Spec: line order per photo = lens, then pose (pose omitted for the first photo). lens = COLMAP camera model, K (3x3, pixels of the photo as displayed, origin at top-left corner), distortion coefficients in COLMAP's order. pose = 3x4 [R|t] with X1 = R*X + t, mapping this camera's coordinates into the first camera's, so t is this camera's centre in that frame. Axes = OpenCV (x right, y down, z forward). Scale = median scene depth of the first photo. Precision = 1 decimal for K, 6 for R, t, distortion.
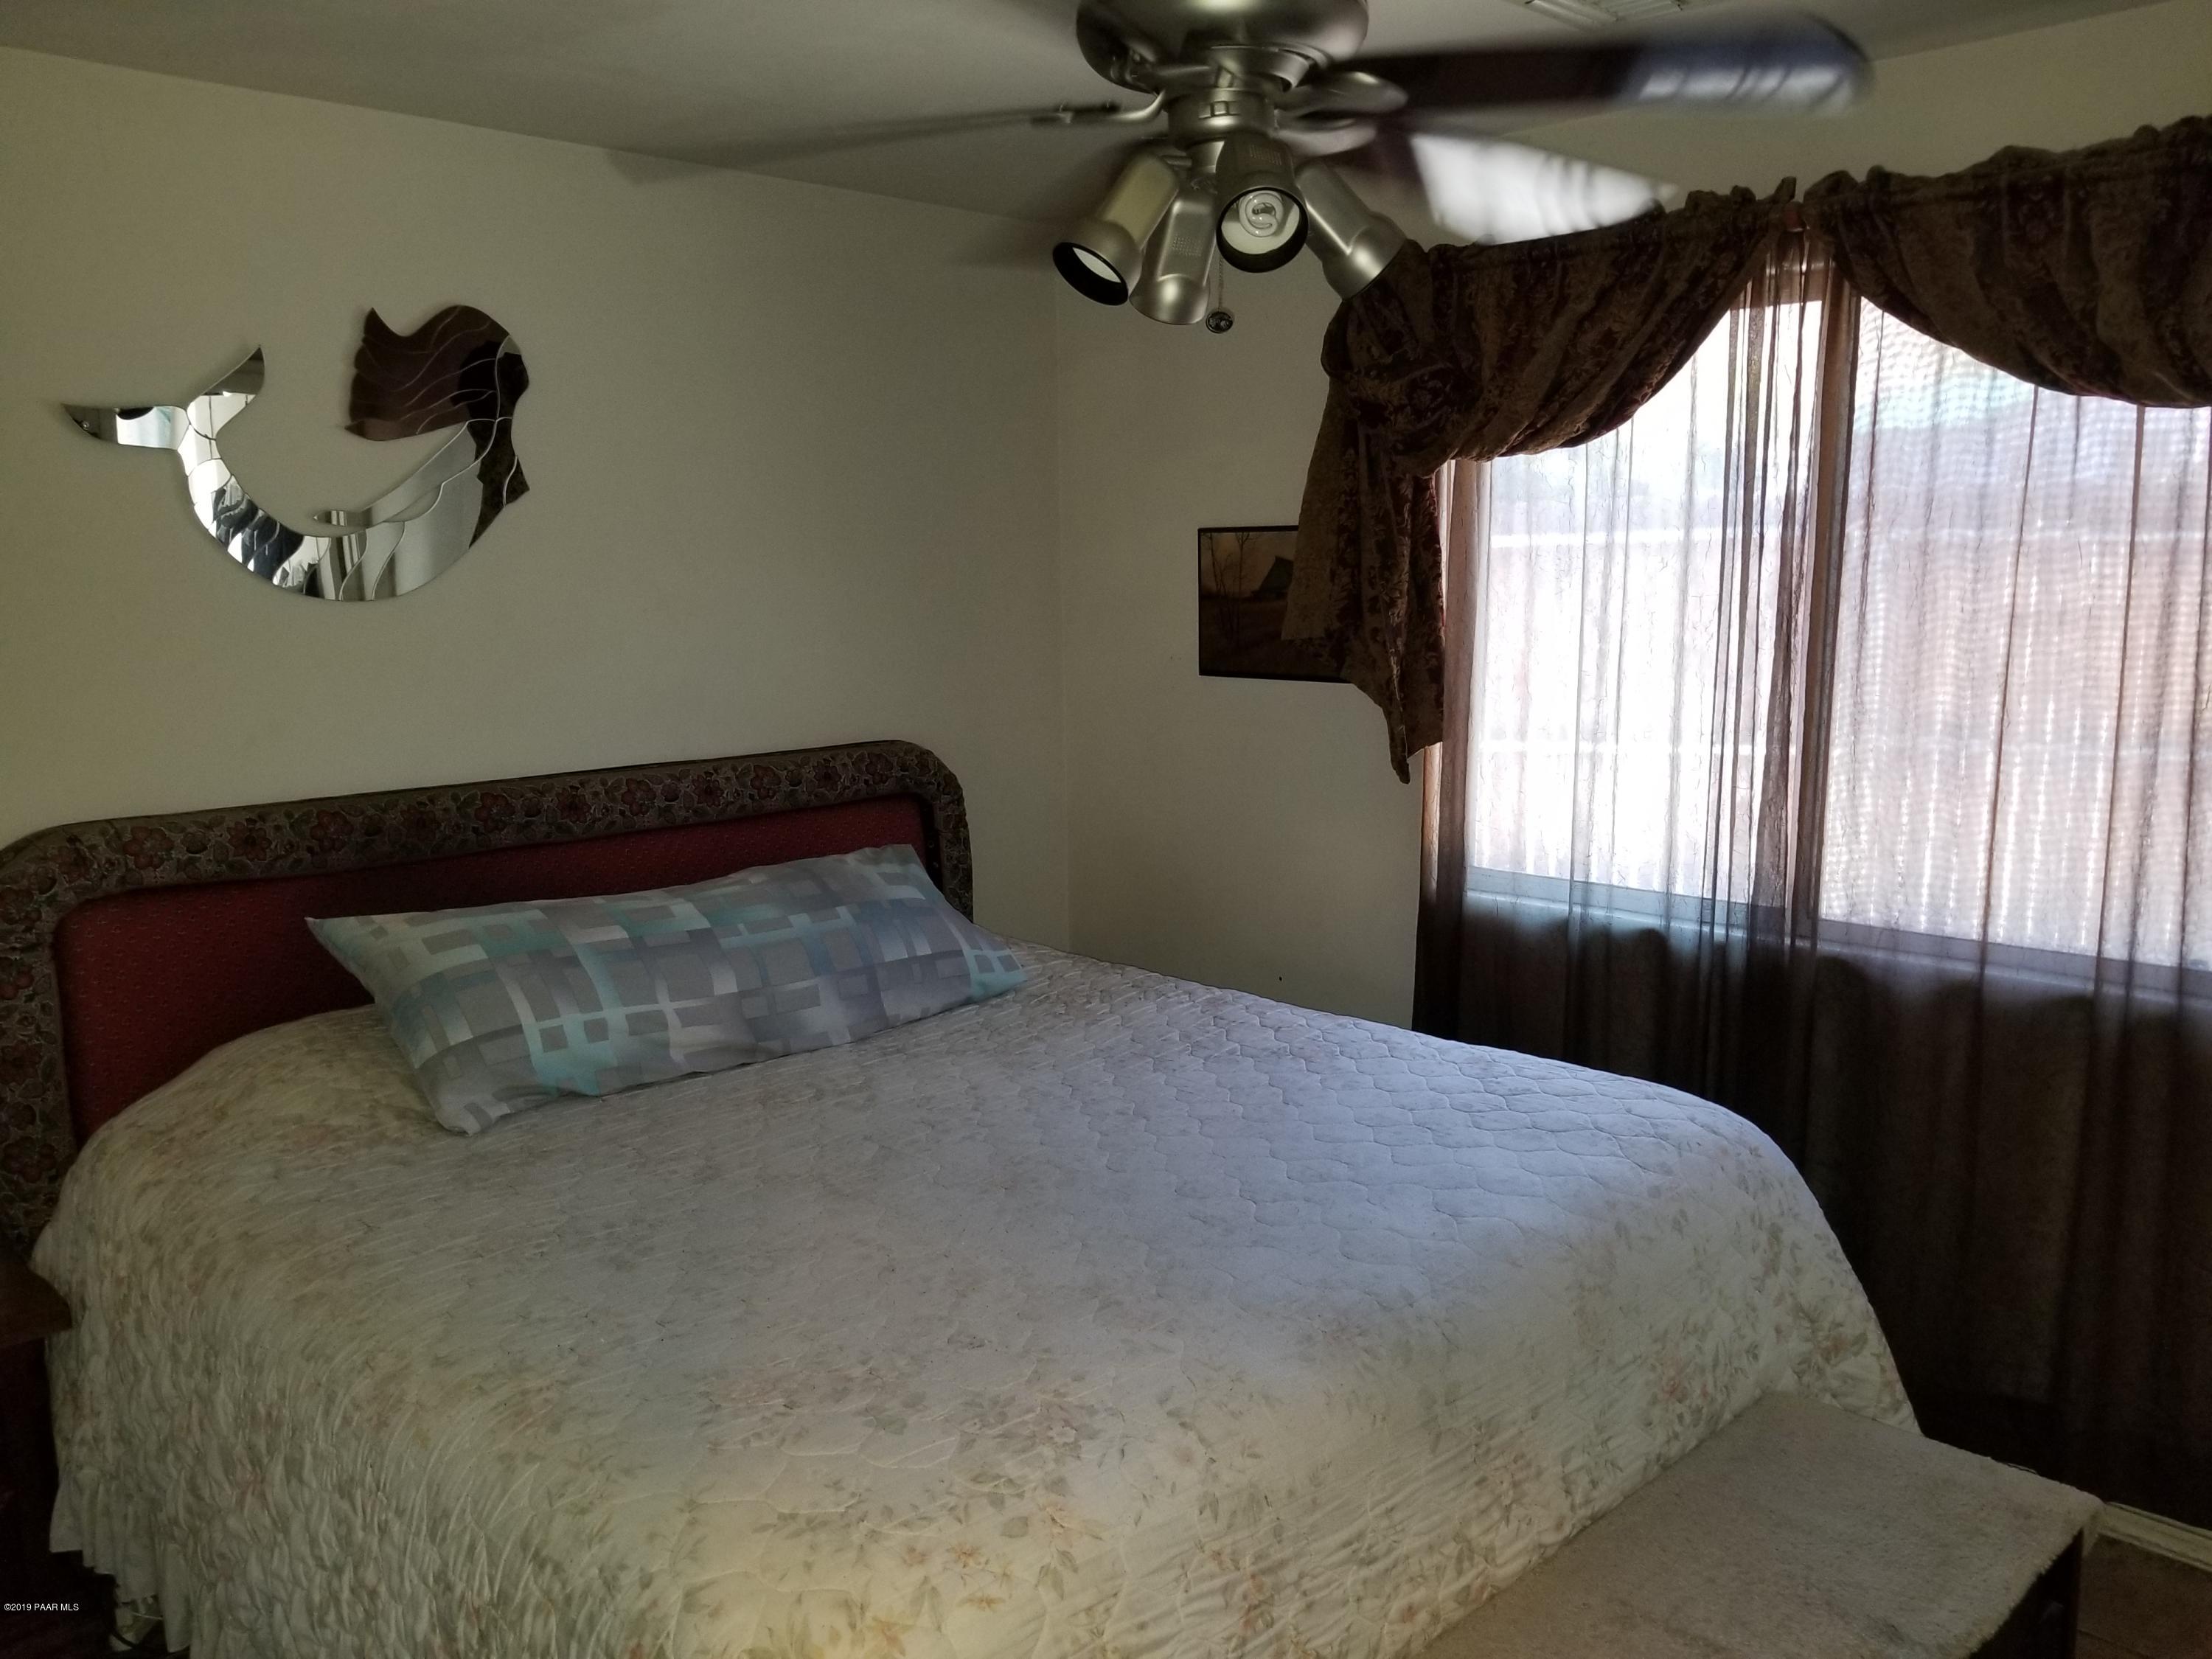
lens RADIAL K [[1713.6, 0, 1129.4], [0, 1713.6, 848.5], [0, 0, 1]] dist [0.091687, -0.160668]
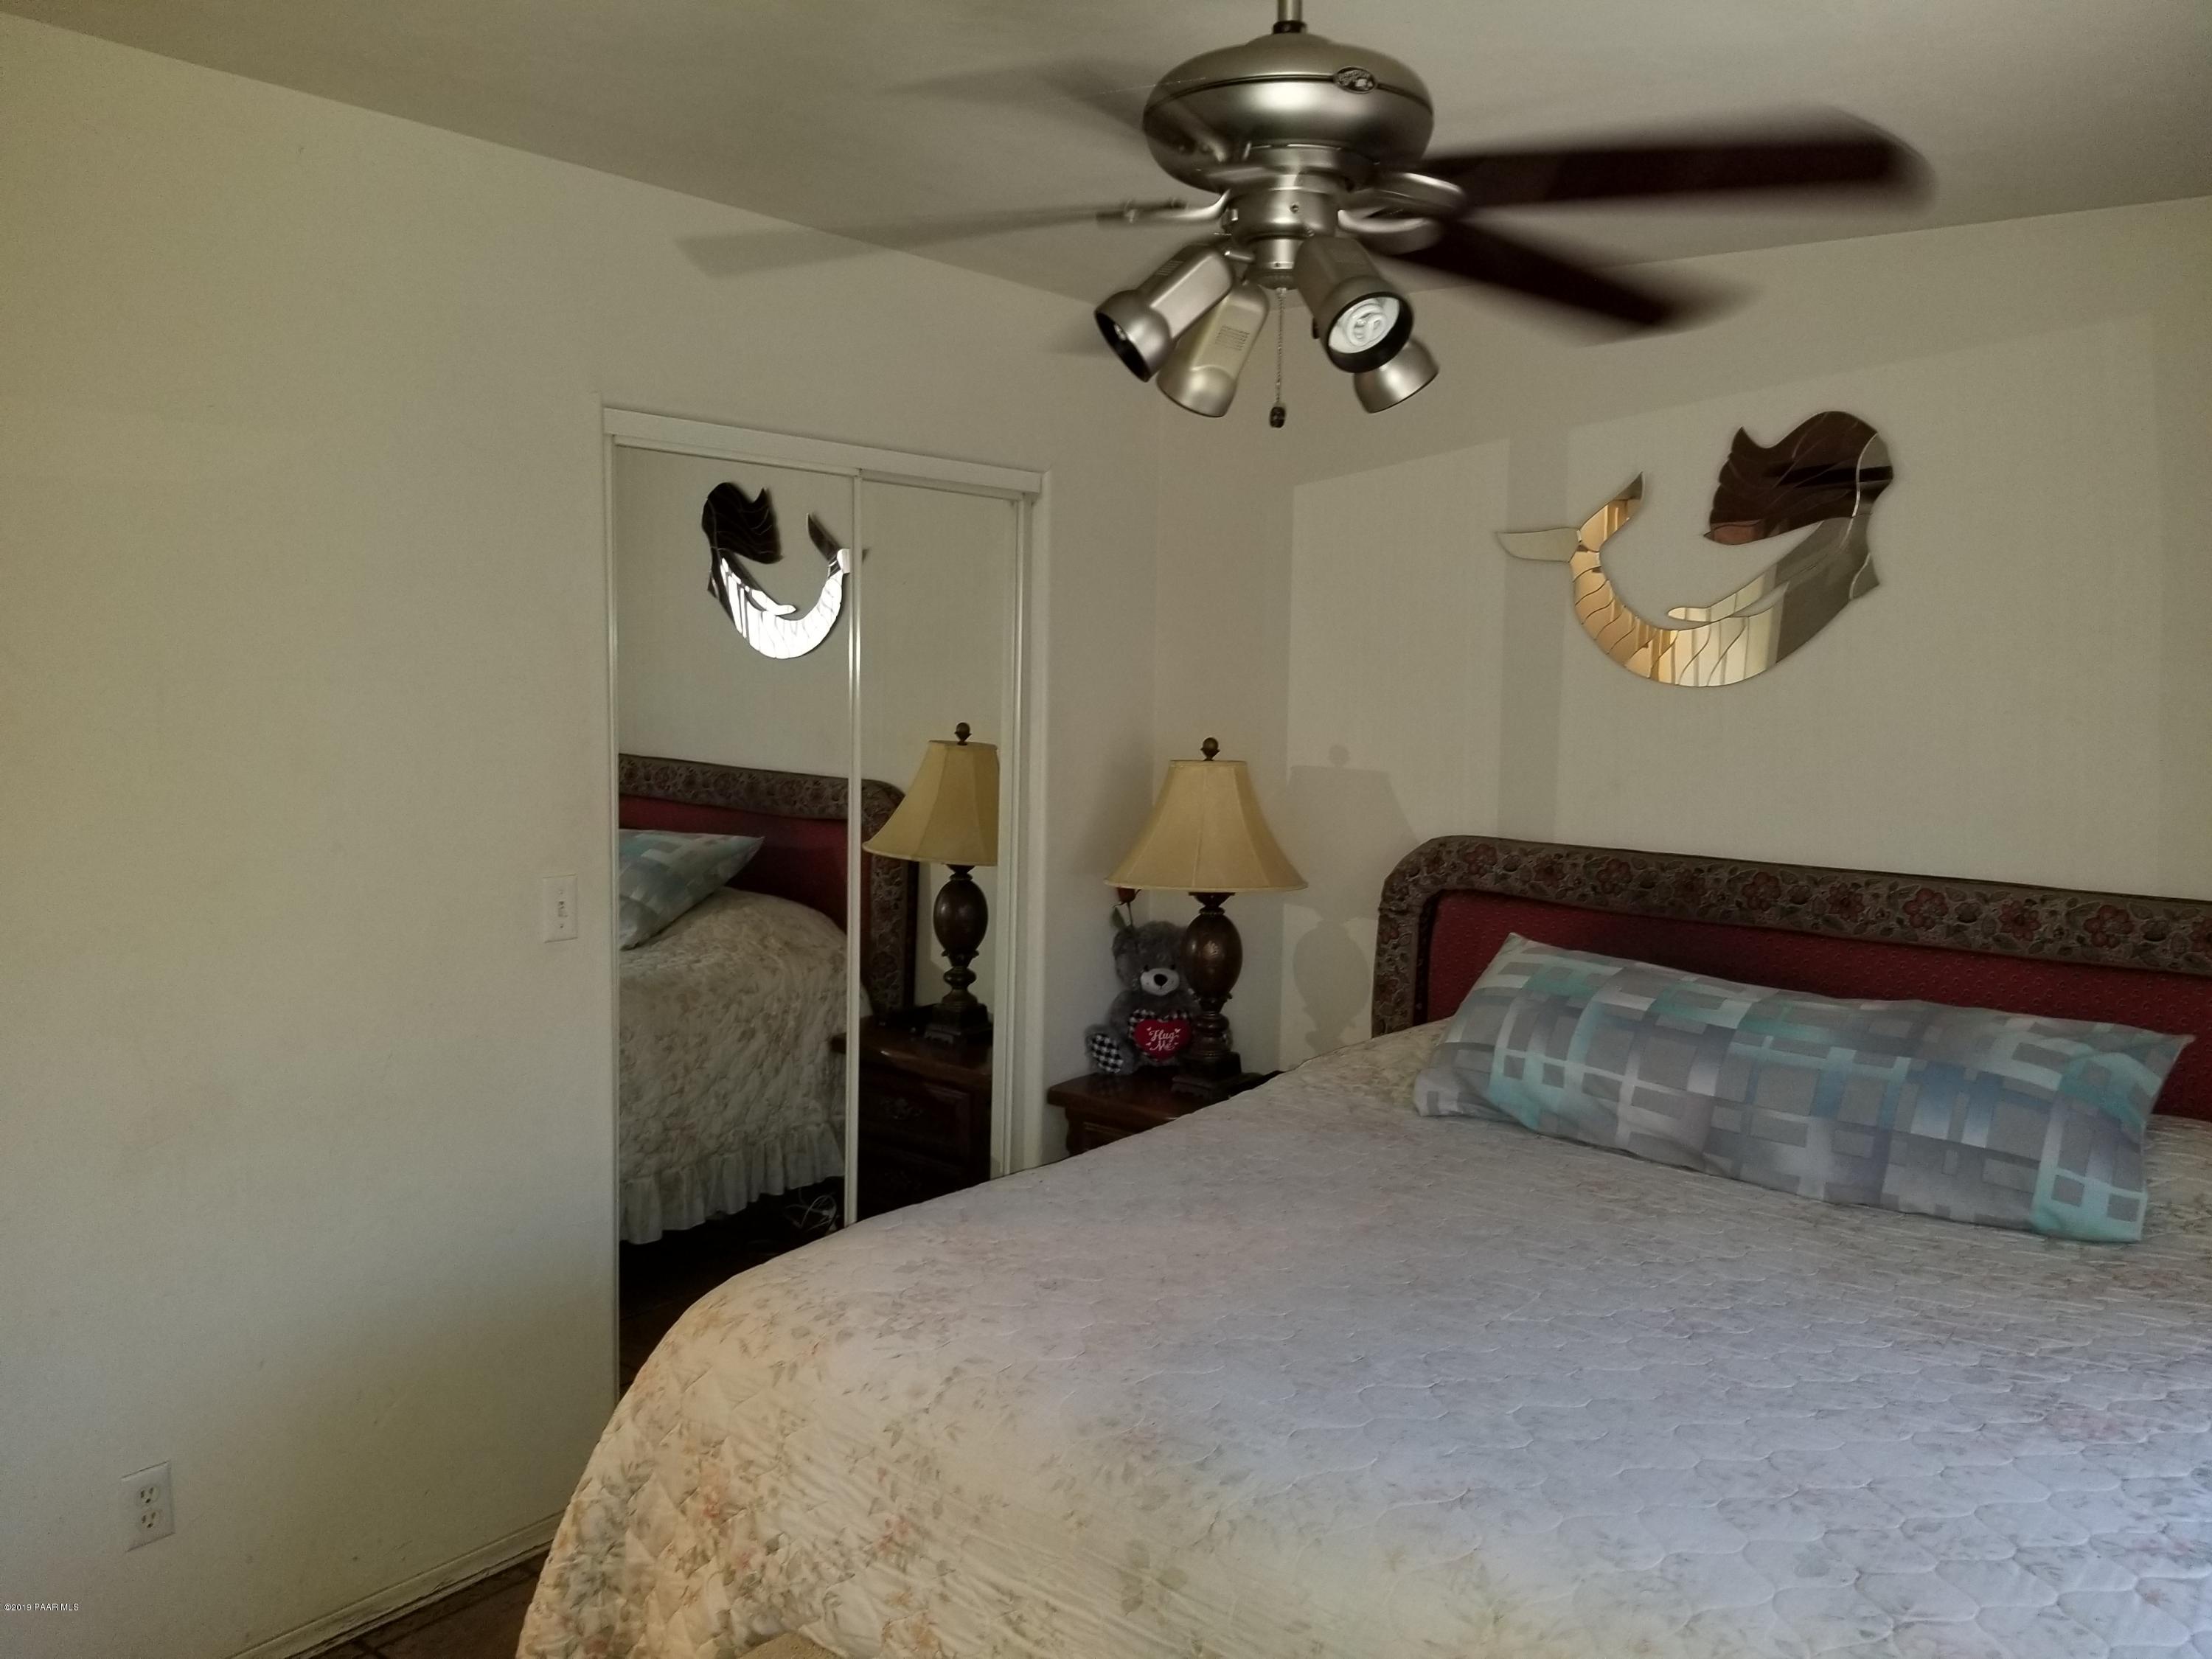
lens RADIAL K [[1713.6, 0, 1129.4], [0, 1713.6, 848.5], [0, 0, 1]] dist [0.091687, -0.160668]
pose [[0.126749, 0.130728, -0.983283, 0.668303], [-0.185616, 0.976894, 0.105952, -0.094803], [0.974413, 0.169083, 0.148085, 0.516542]]
